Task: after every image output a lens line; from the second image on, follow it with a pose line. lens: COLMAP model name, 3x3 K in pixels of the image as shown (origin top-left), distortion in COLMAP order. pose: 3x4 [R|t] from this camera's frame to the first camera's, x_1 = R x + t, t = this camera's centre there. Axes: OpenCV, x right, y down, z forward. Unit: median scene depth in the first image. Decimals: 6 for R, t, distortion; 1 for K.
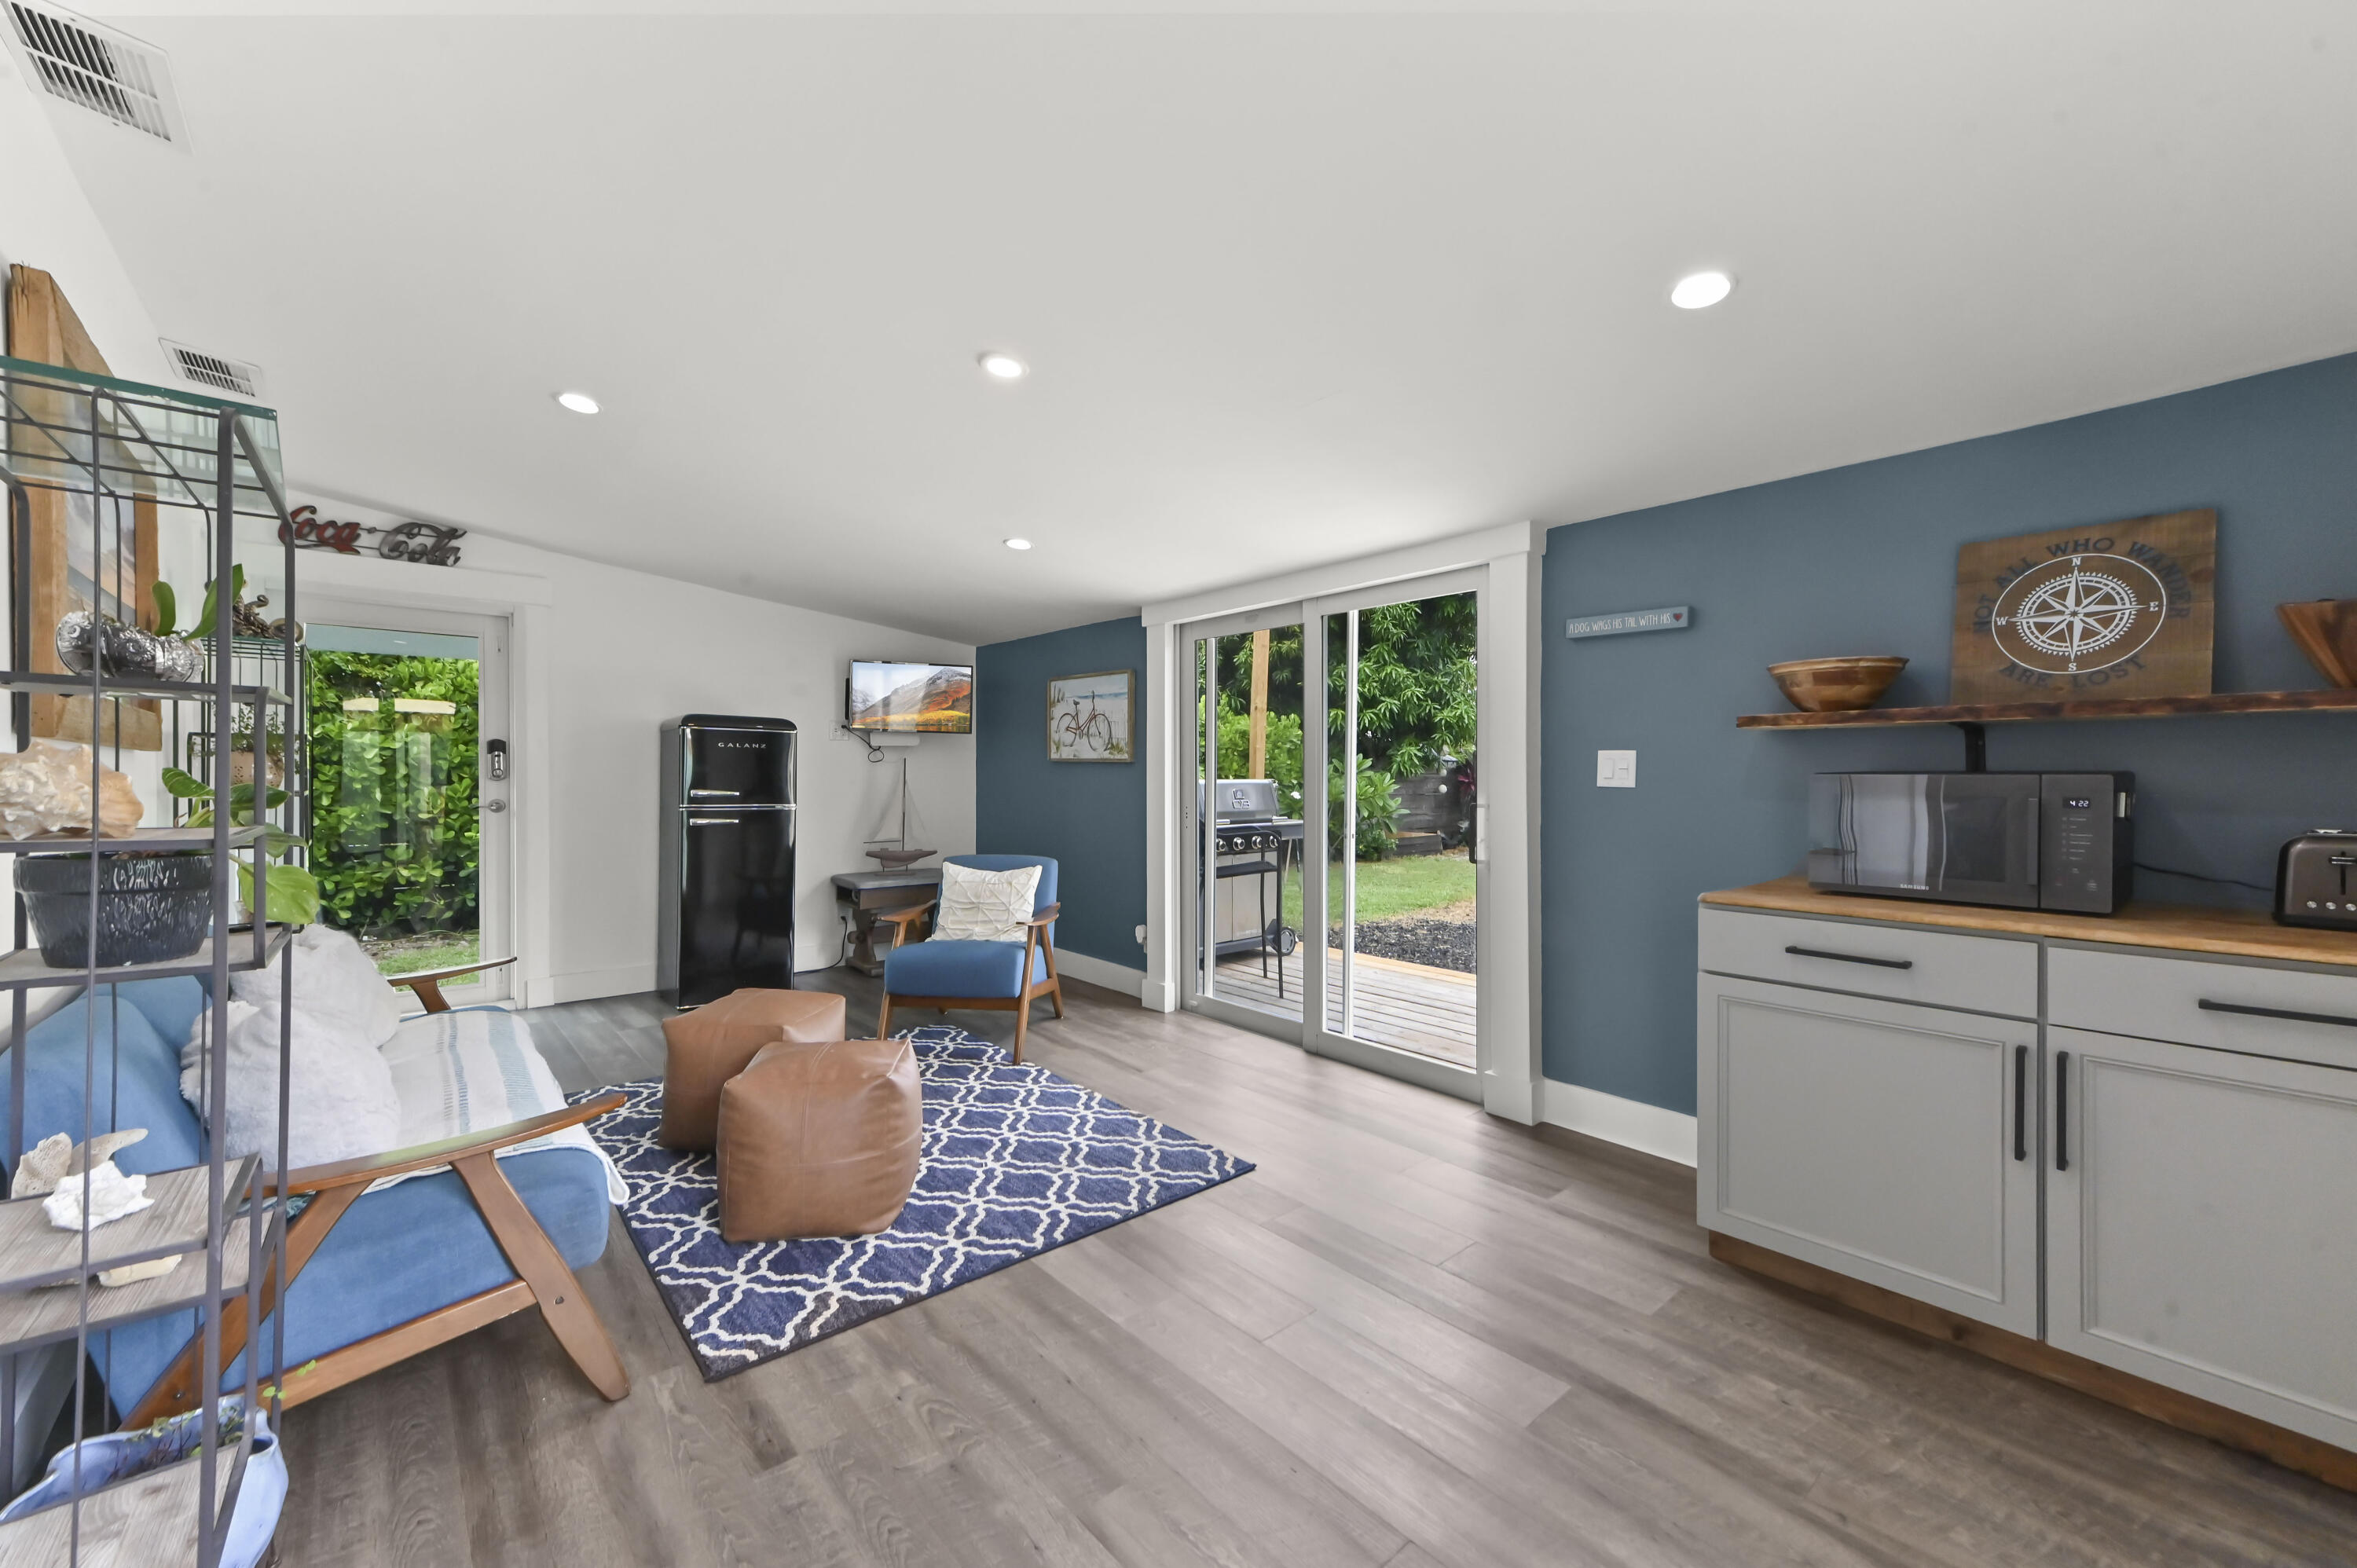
lens RADIAL K [[942.4, 0, 1176.4], [0, 942.4, 785.6], [0, 0, 1]] dist [0.012106, 0.001052]
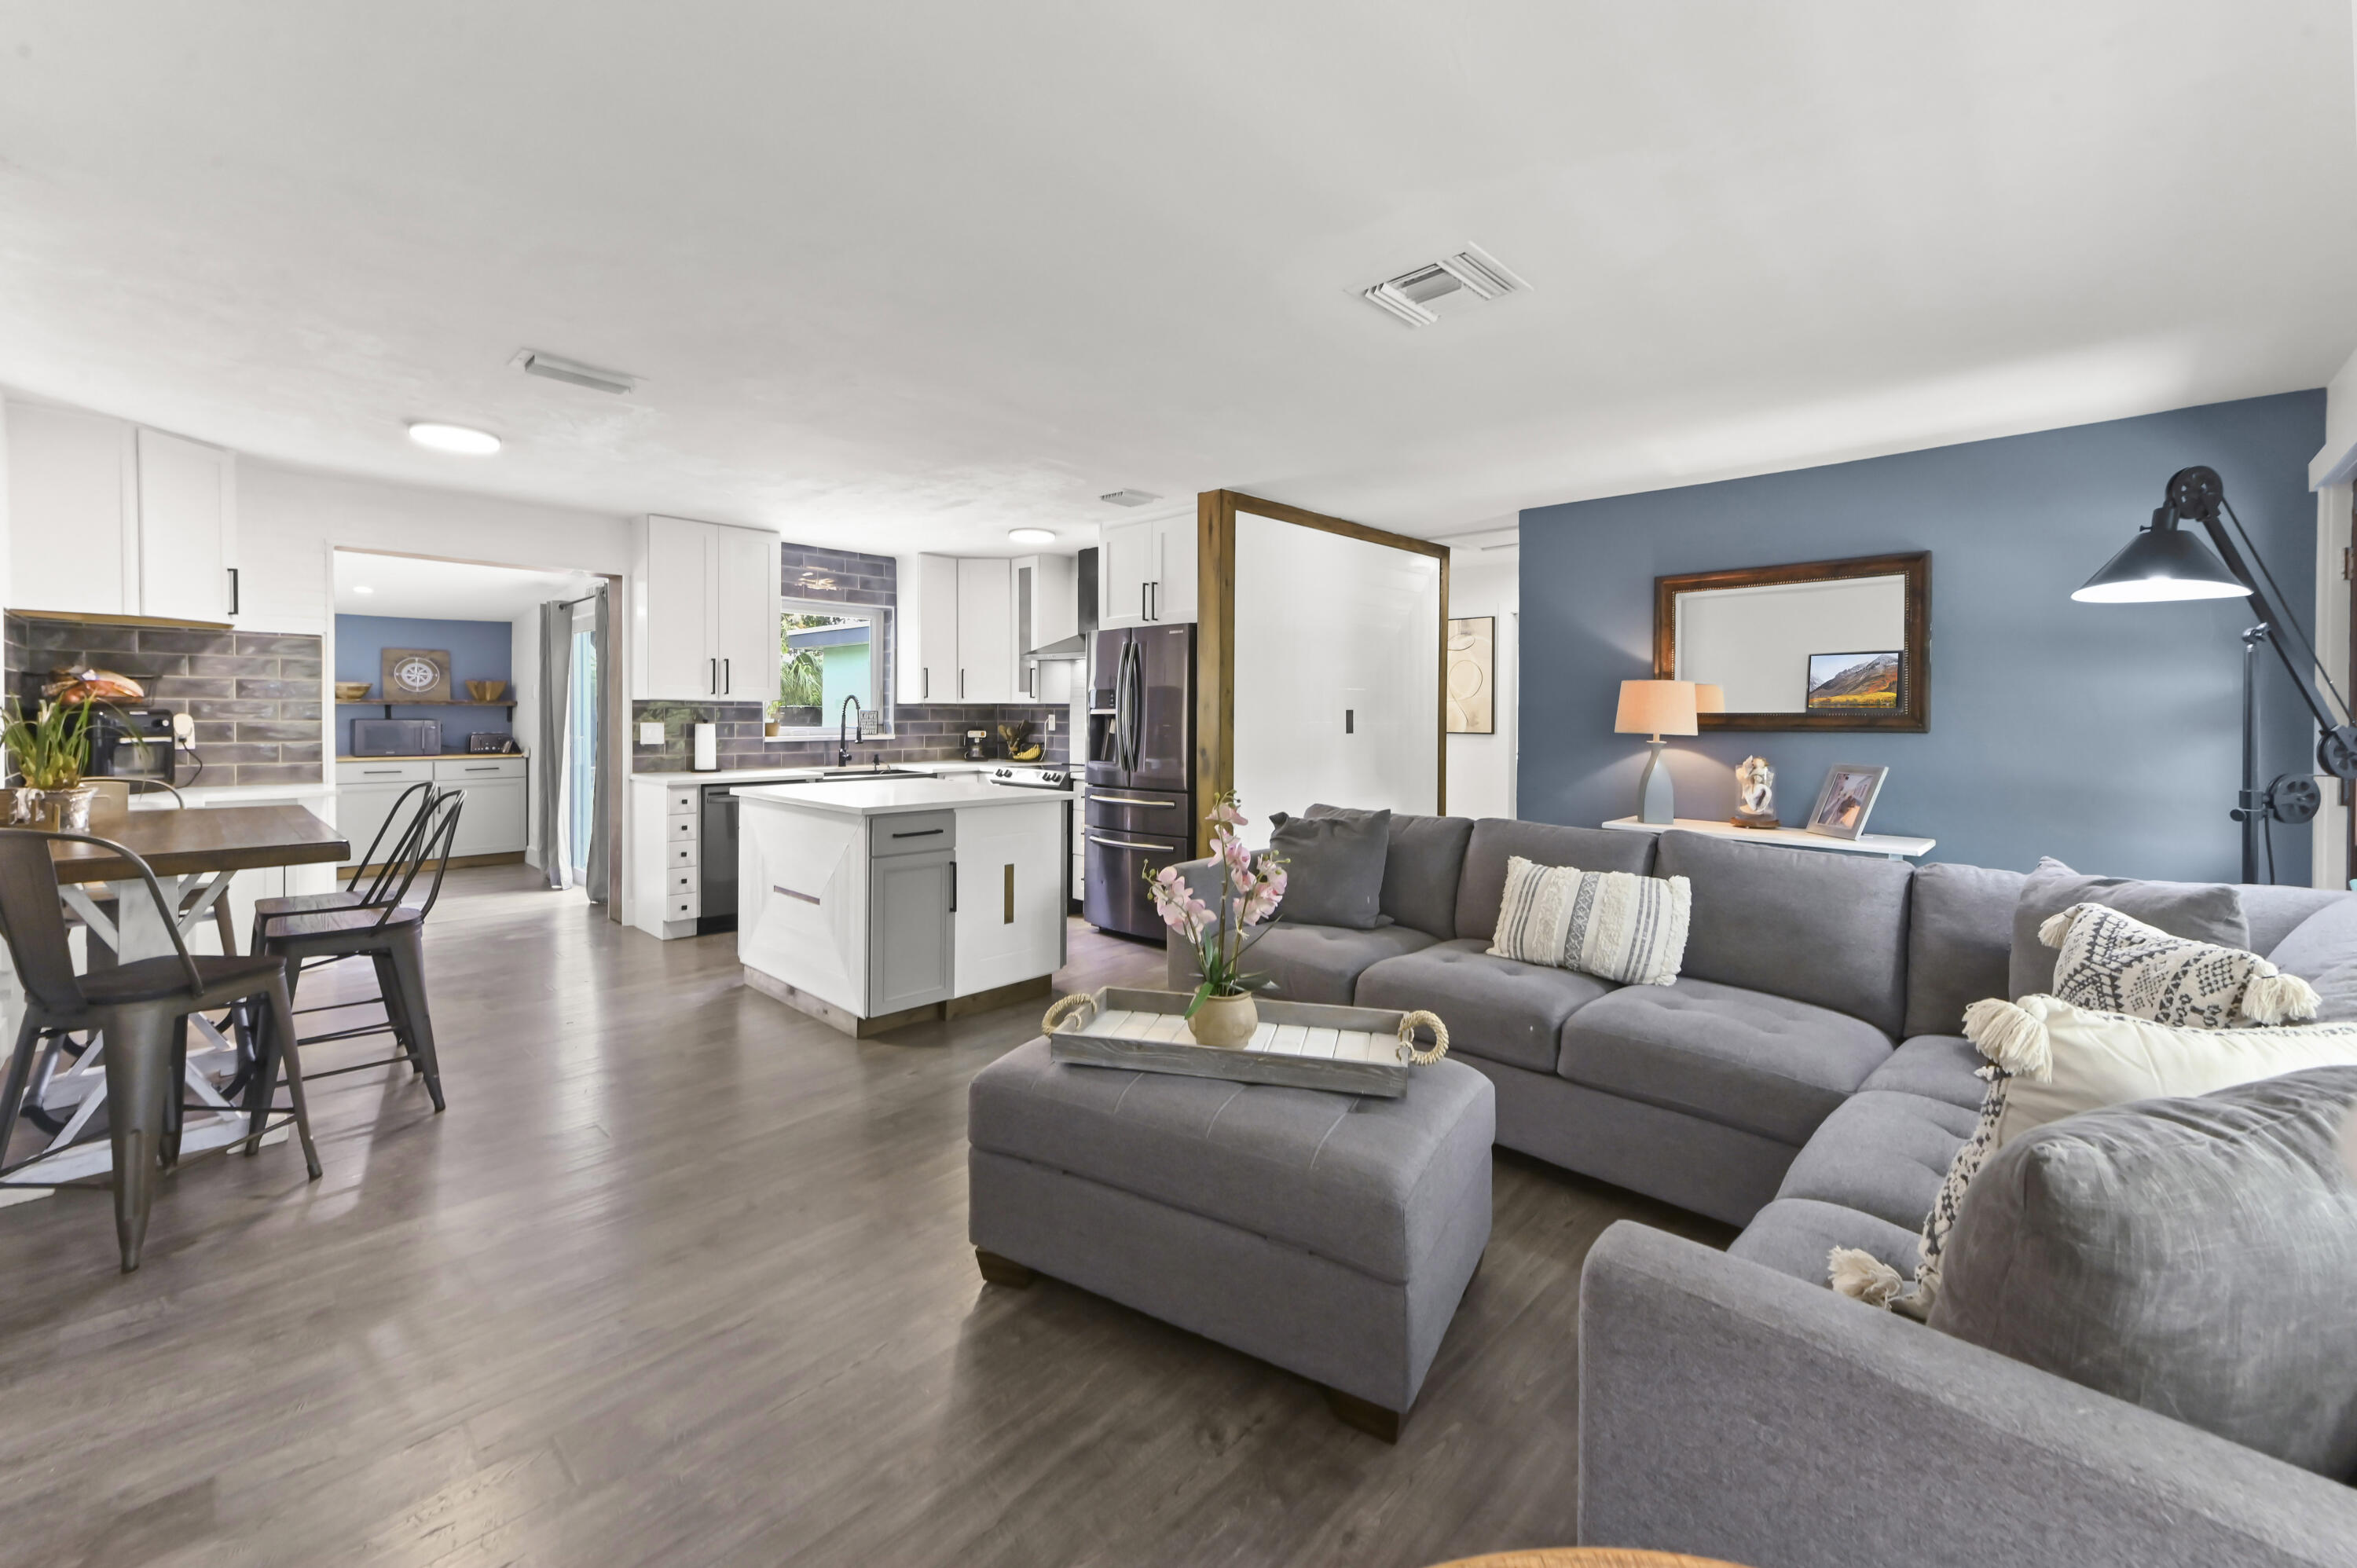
lens RADIAL K [[942.4, 0, 1178.6], [0, 942.4, 730.6], [0, 0, 1]] dist [0.012106, 0.001052]
pose [[-0.091793, -0.023142, 0.995509, -1.190171], [0.005166, 0.999705, 0.023716, -0.016635], [-0.995765, 0.007320, -0.091647, -0.627406]]
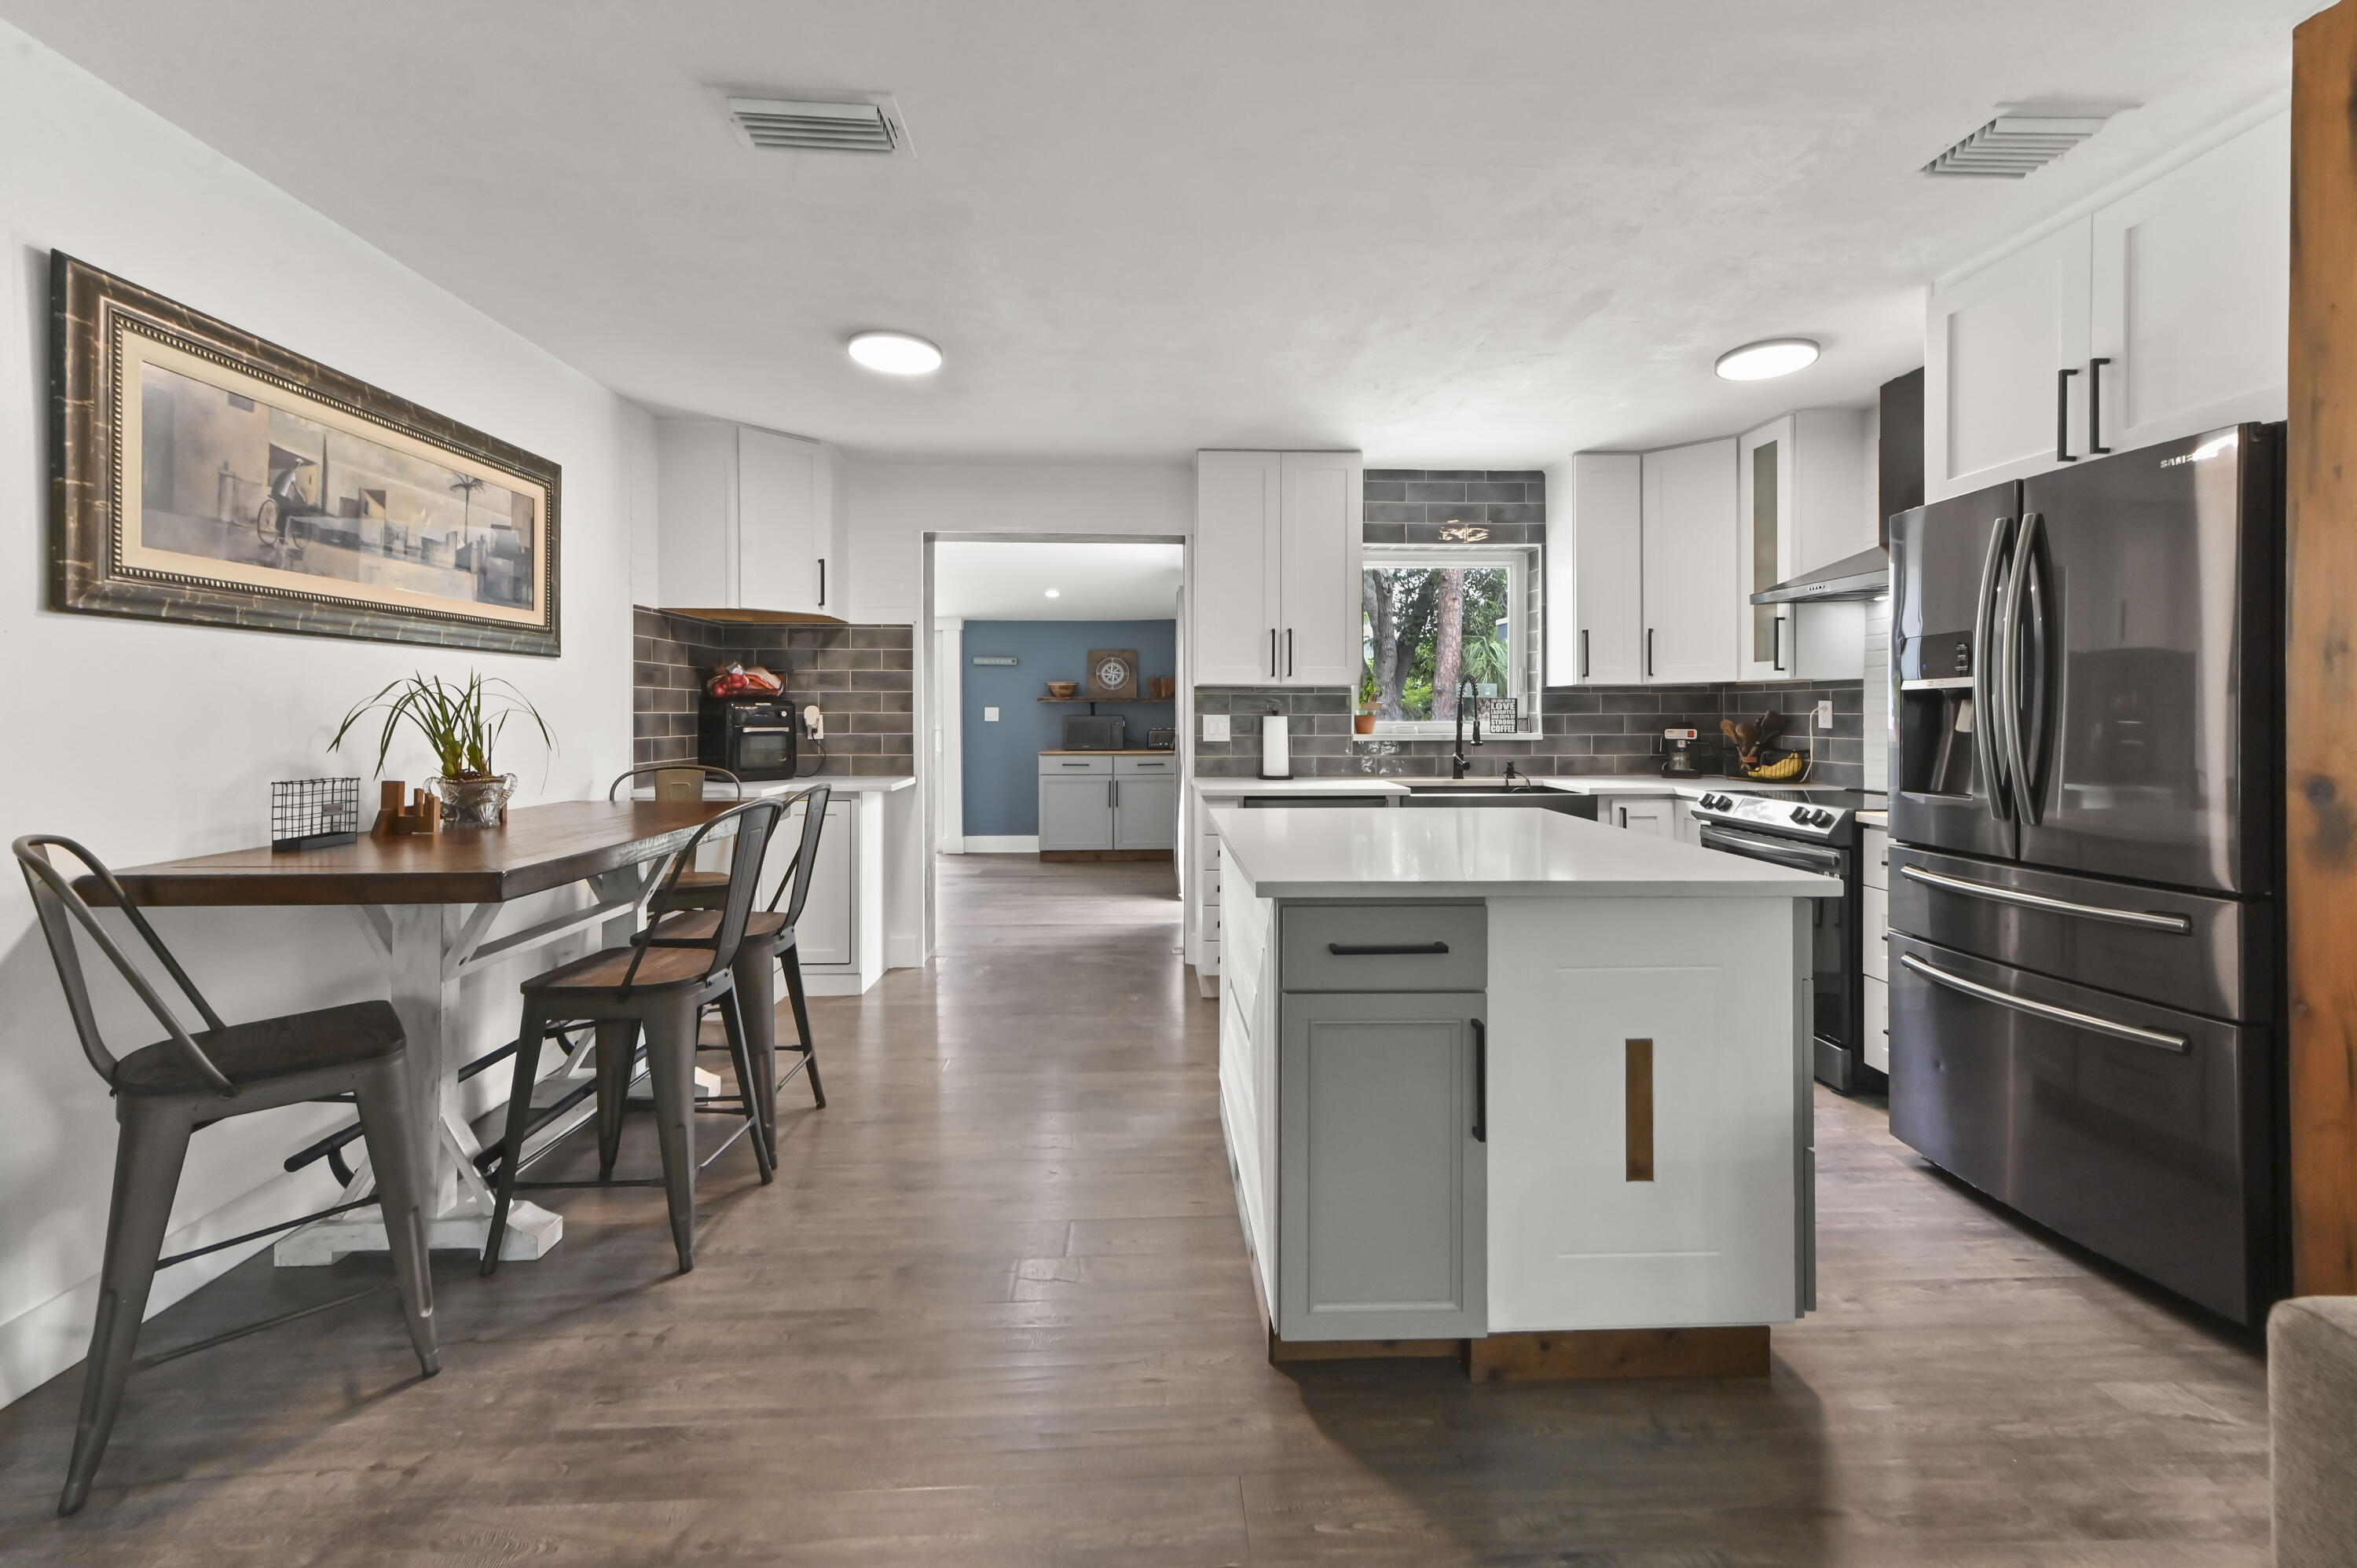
lens RADIAL K [[942.4, 0, 1180.3], [0, 942.4, 715.3], [0, 0, 1]] dist [0.012106, 0.001052]
pose [[0.622570, -0.005868, 0.782542, -0.756986], [0.012232, 0.999923, -0.002233, -0.001371], [-0.782469, 0.010963, 0.622593, -0.639307]]
